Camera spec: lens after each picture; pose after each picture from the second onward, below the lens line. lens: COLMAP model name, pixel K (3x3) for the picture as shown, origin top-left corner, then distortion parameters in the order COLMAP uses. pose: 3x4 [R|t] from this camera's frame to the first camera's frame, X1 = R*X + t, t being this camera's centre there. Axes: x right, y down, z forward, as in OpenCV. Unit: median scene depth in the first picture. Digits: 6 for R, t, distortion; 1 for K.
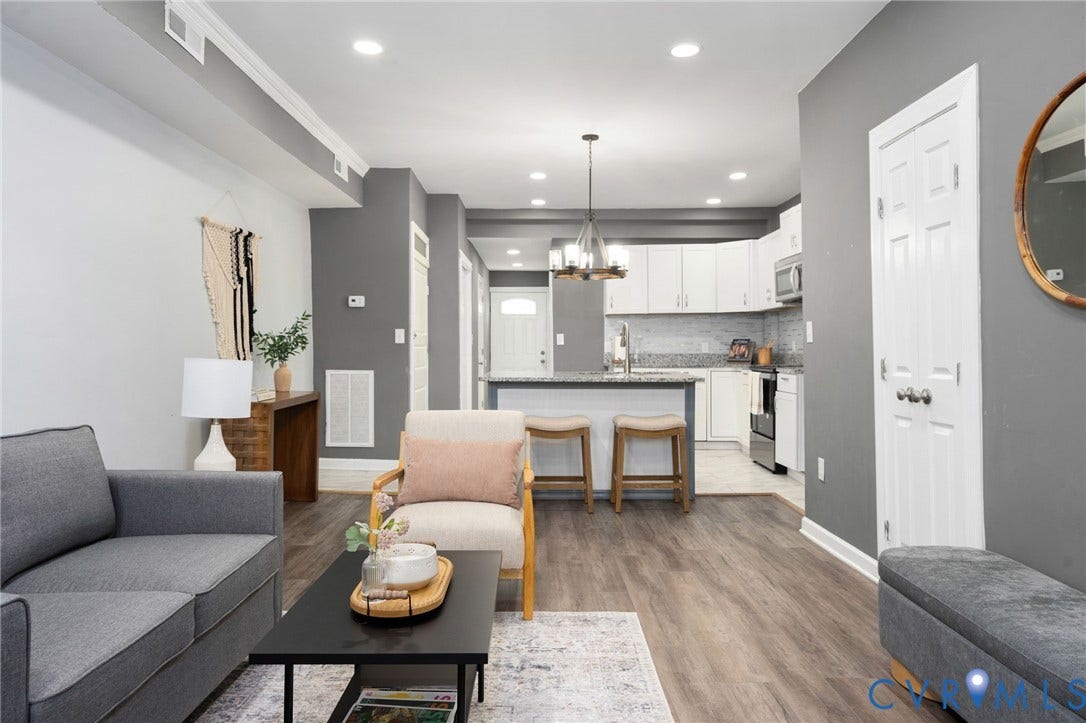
lens RADIAL K [[728.4, 0, 543.0], [0, 728.4, 361.5], [0, 0, 1]] dist [0.002034, -0.001341]
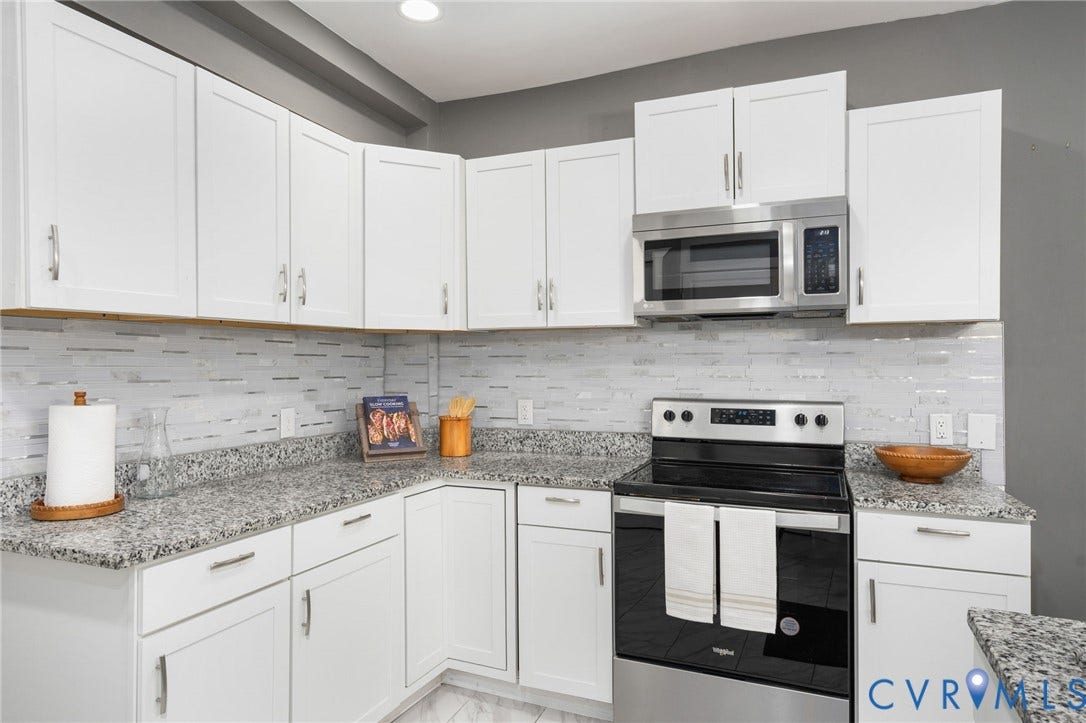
lens RADIAL K [[650.6, 0, 532.4], [0, 650.6, 364.5], [0, 0, 1]] dist [0.013186, 0.001329]
pose [[0.377194, 0.000864, 0.926134, -0.036879], [0.017781, 0.999808, -0.008175, -0.049879], [-0.925964, 0.019551, 0.377106, 0.886388]]
